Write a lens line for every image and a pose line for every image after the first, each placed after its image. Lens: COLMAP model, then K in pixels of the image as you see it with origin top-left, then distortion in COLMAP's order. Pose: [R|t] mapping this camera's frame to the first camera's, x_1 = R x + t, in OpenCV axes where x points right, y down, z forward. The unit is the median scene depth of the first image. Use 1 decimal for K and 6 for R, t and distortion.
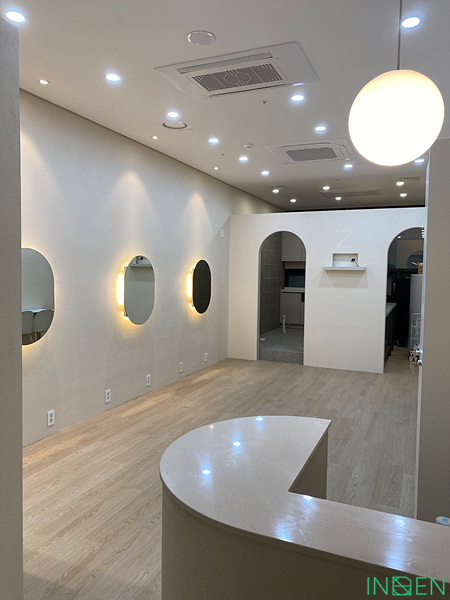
lens RADIAL K [[455.9, 0, 226.0], [0, 455.9, 301.0], [0, 0, 1]] dist [0.033786, -0.048866]
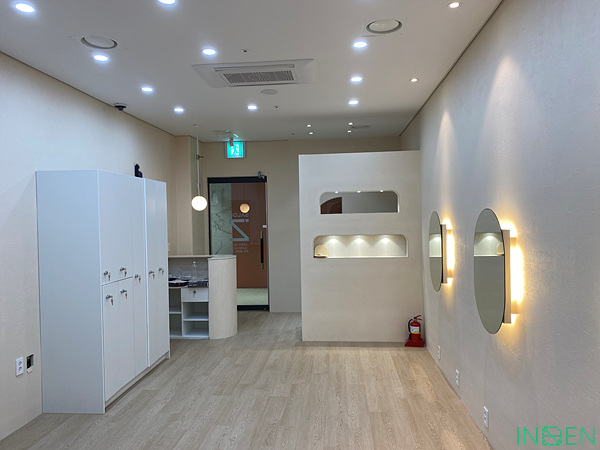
lens RADIAL K [[455.9, 0, 300.1], [0, 455.9, 224.7], [0, 0, 1]] dist [0.033786, -0.048866]
pose [[-0.947845, 0.009412, -0.318593, 0.213515], [-0.015627, 0.996990, 0.075944, -0.122205], [0.318349, 0.076962, -0.944844, 1.490867]]
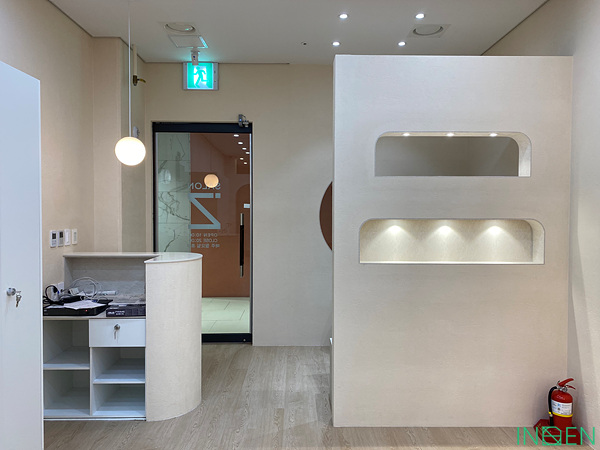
lens RADIAL K [[455.9, 0, 299.5], [0, 455.9, 224.4], [0, 0, 1]] dist [0.033786, -0.048866]
pose [[-0.913526, -0.005219, -0.406746, 0.119306], [-0.044505, 0.995198, 0.087185, -0.045589], [0.404338, 0.097748, -0.909371, 0.896438]]
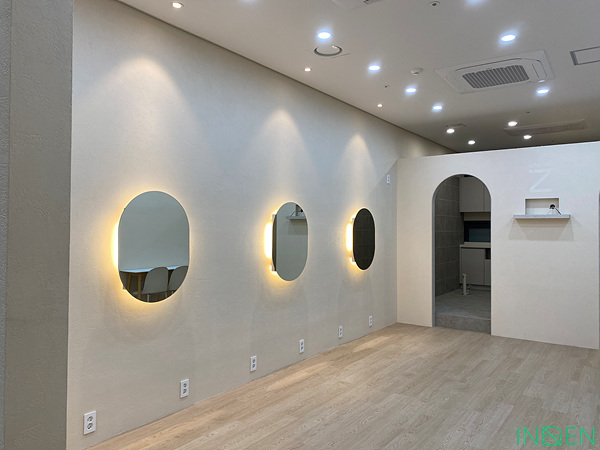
lens RADIAL K [[455.9, 0, 298.3], [0, 455.9, 220.9], [0, 0, 1]] dist [0.033786, -0.048866]
pose [[0.976641, -0.013022, -0.214482, 0.013834], [-0.005281, 0.996406, -0.084544, 0.010720], [0.214812, 0.083702, 0.973062, 0.147034]]
